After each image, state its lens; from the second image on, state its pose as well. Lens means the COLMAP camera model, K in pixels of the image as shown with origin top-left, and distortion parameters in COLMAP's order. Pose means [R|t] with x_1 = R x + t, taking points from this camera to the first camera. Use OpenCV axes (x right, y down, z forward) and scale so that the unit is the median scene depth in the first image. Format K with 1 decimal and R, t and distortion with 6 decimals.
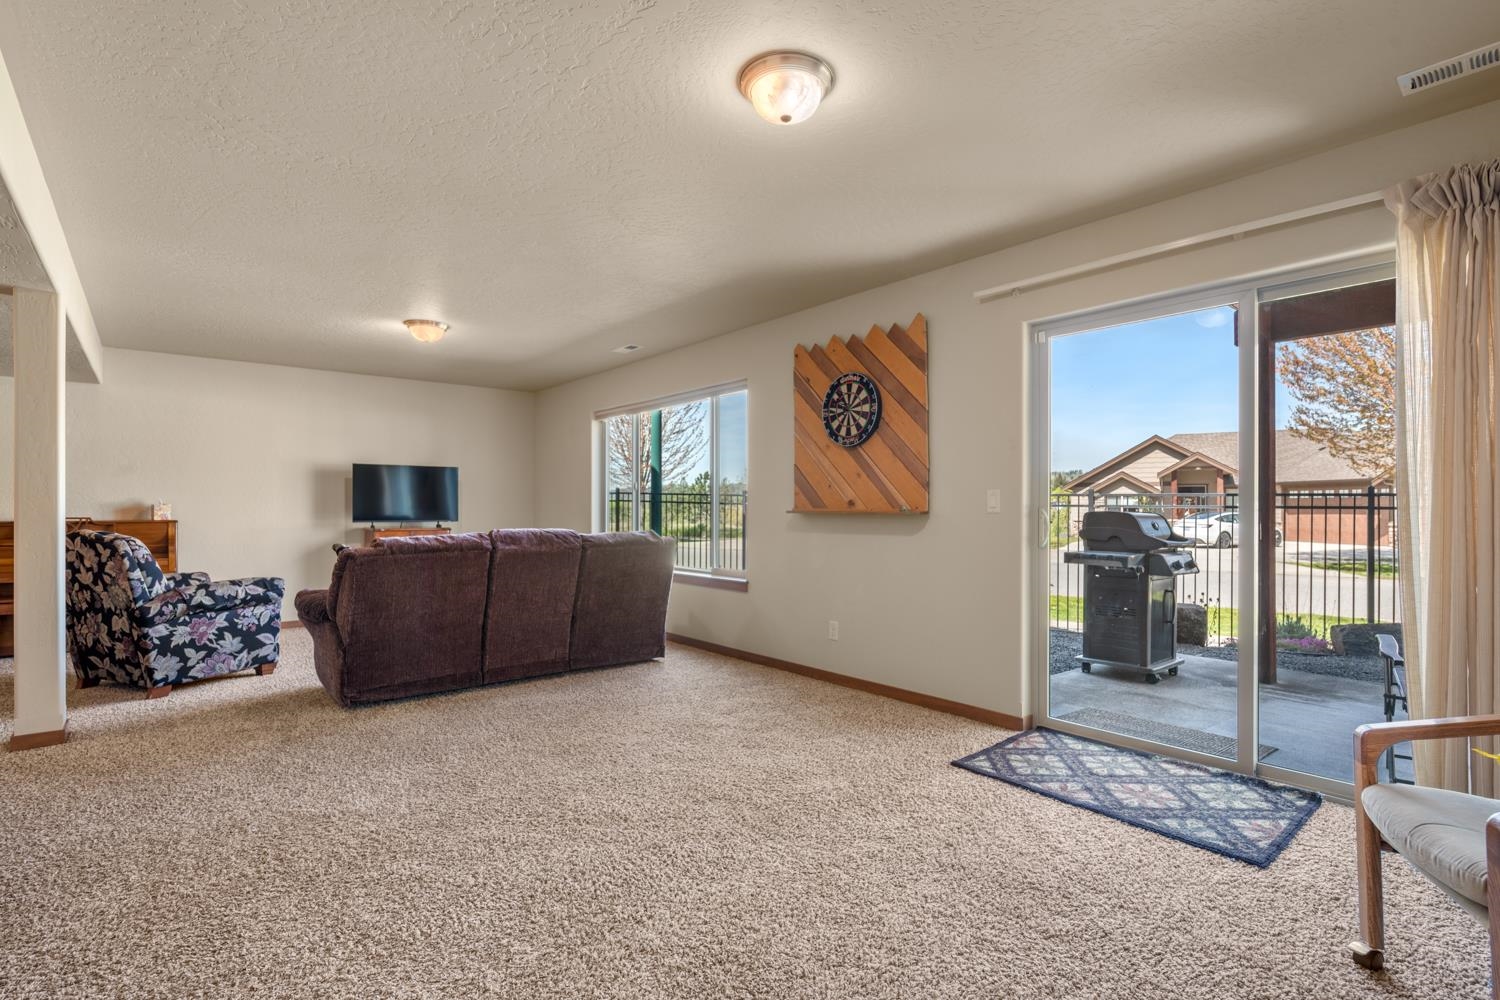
lens RADIAL K [[727.6, 0, 749.9], [0, 727.6, 506.0], [0, 0, 1]] dist [-0.001440, -0.000408]
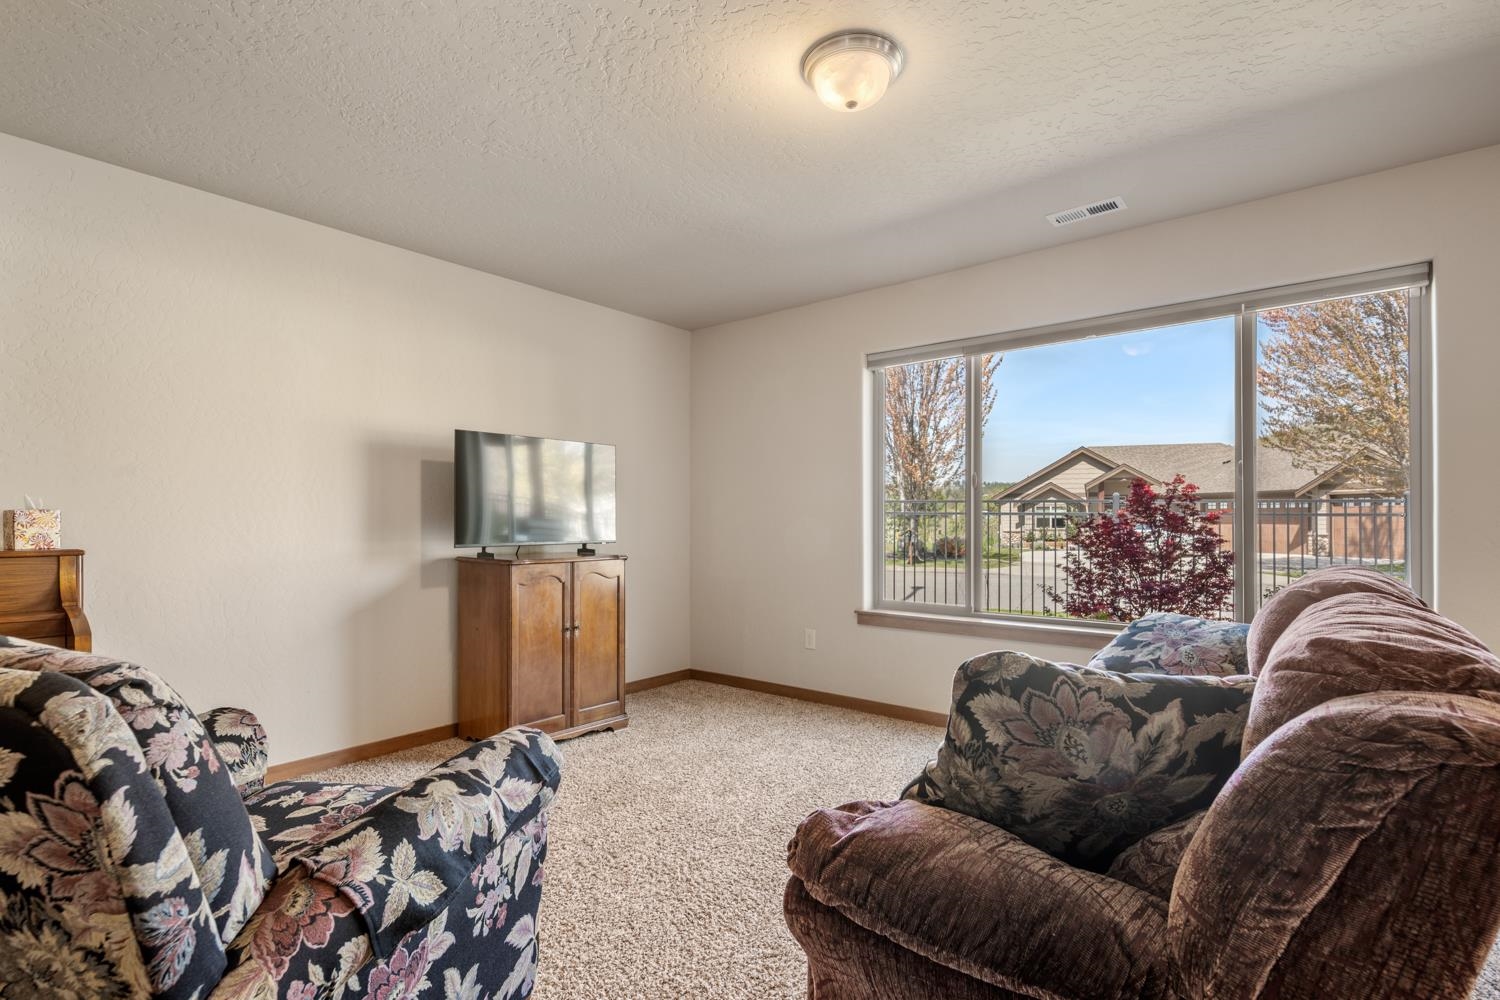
lens RADIAL K [[727.6, 0, 759.6], [0, 727.6, 515.1], [0, 0, 1]] dist [-0.001440, -0.000408]
pose [[0.981261, -0.000852, 0.192682, -0.089352], [0.001401, 0.999995, -0.002712, 0.000390], [-0.192679, 0.002931, 0.981257, 0.095973]]
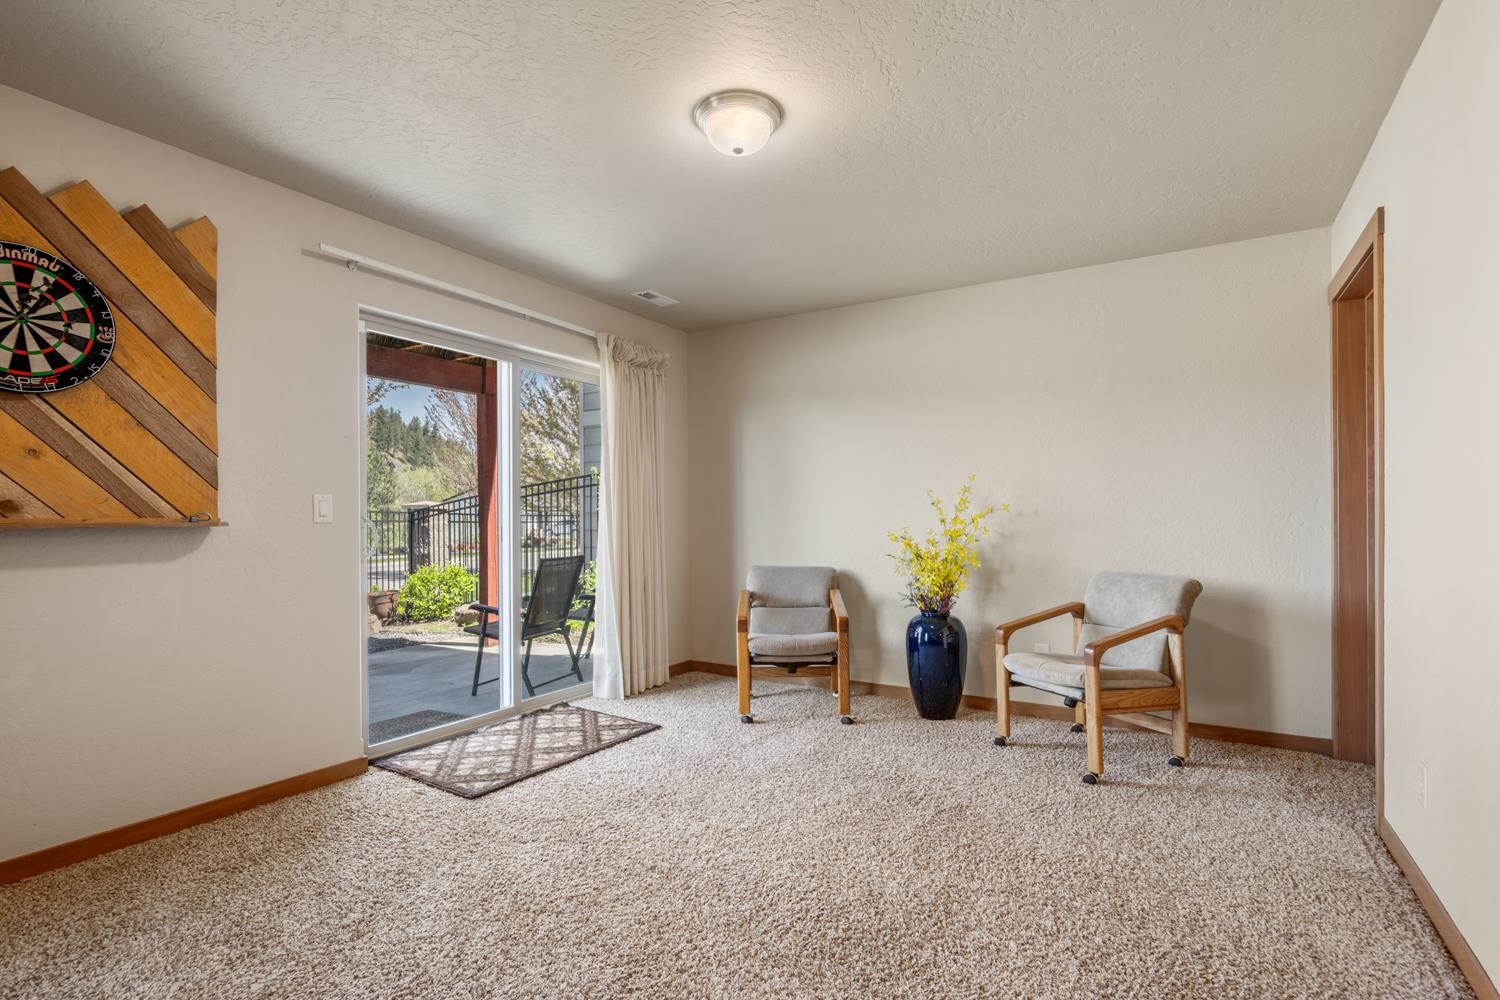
lens RADIAL K [[727.6, 0, 745.8], [0, 727.6, 515.1], [0, 0, 1]] dist [-0.001440, -0.000408]
pose [[-0.327727, 0.008413, 0.944735, -0.732347], [0.005380, 0.999961, -0.007039, 0.011839], [-0.944757, 0.002775, -0.327760, 1.035473]]
